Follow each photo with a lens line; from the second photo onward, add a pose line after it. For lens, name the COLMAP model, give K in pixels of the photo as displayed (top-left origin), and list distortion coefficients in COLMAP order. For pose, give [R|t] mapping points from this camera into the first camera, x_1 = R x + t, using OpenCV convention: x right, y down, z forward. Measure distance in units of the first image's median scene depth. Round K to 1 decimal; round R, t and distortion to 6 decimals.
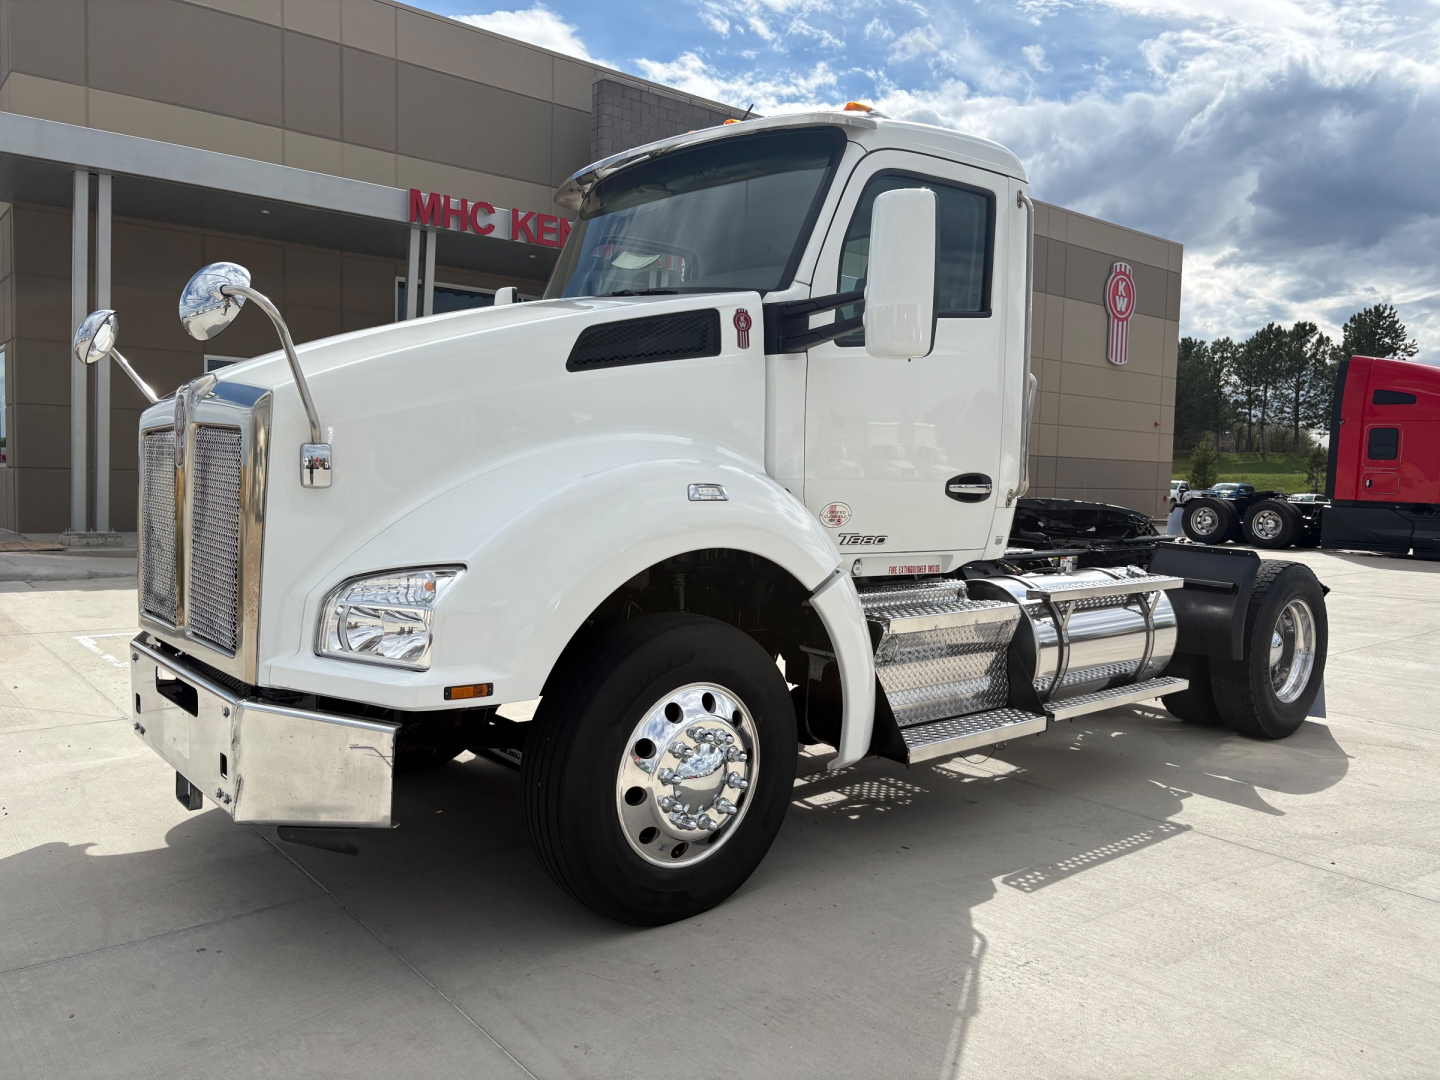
lens RADIAL K [[1079.3, 0, 720.0], [0, 1079.3, 540.0], [0, 0, 1]] dist [0.022904, -0.026500]
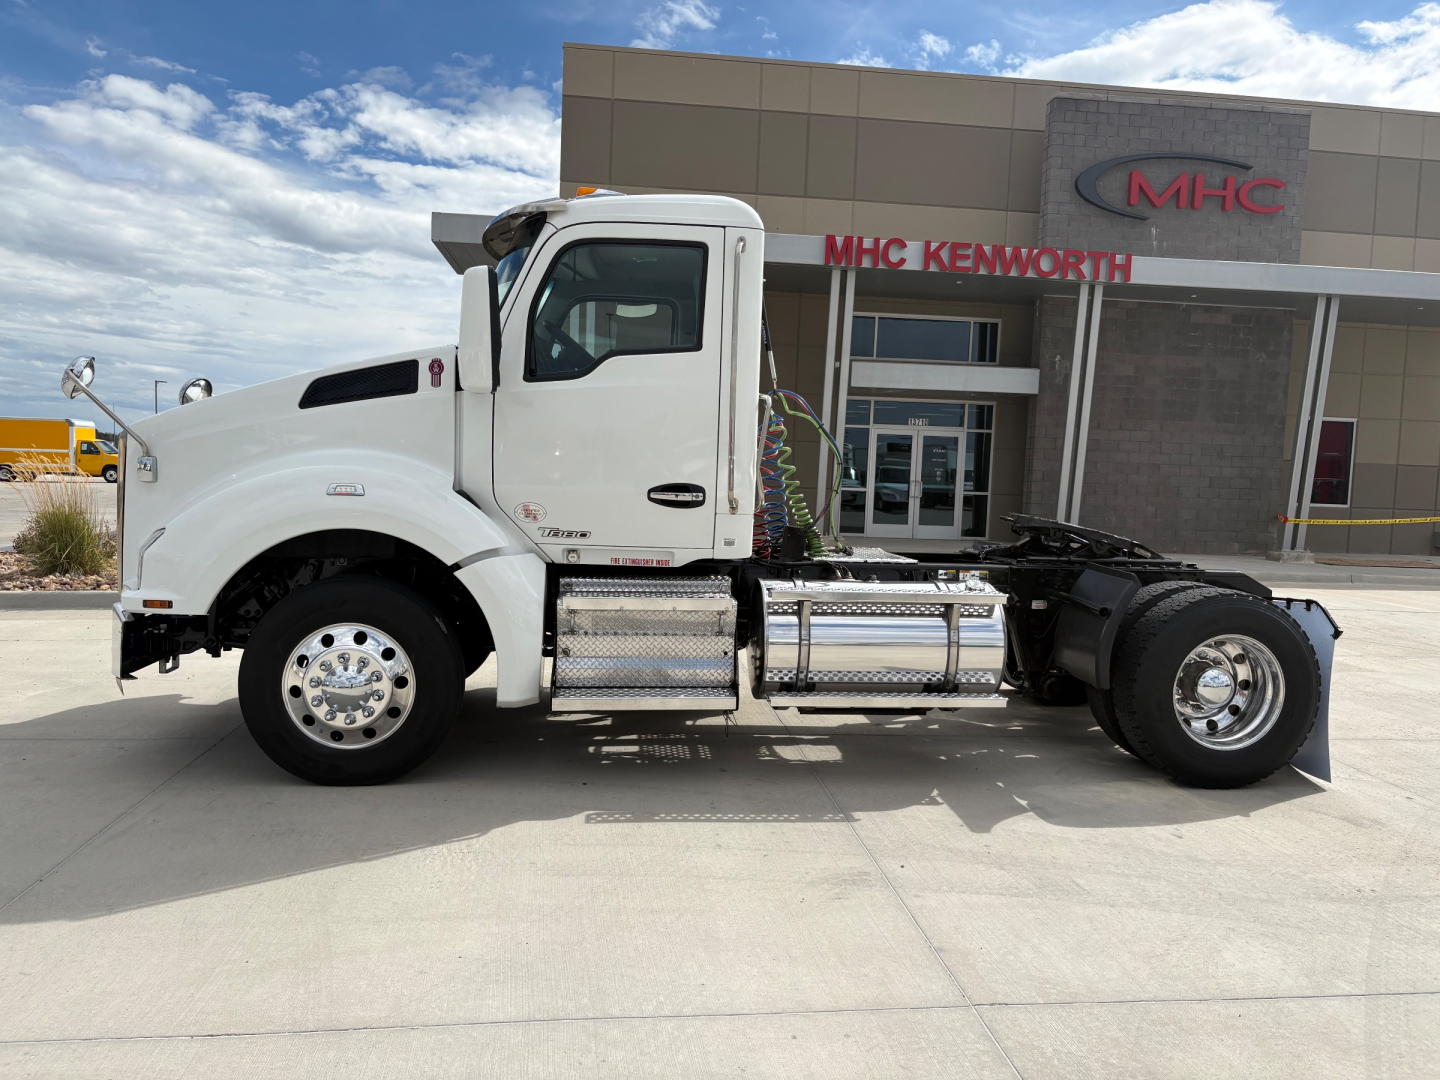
lens RADIAL K [[1055.4, 0, 720.2], [0, 1055.4, 556.9], [0, 0, 1]] dist [0.009916, -0.001610]
pose [[0.842186, 0.050134, -0.536851, 0.971531], [-0.049578, 0.998650, 0.015483, -0.001311], [0.536903, 0.013576, 0.843535, 0.062922]]
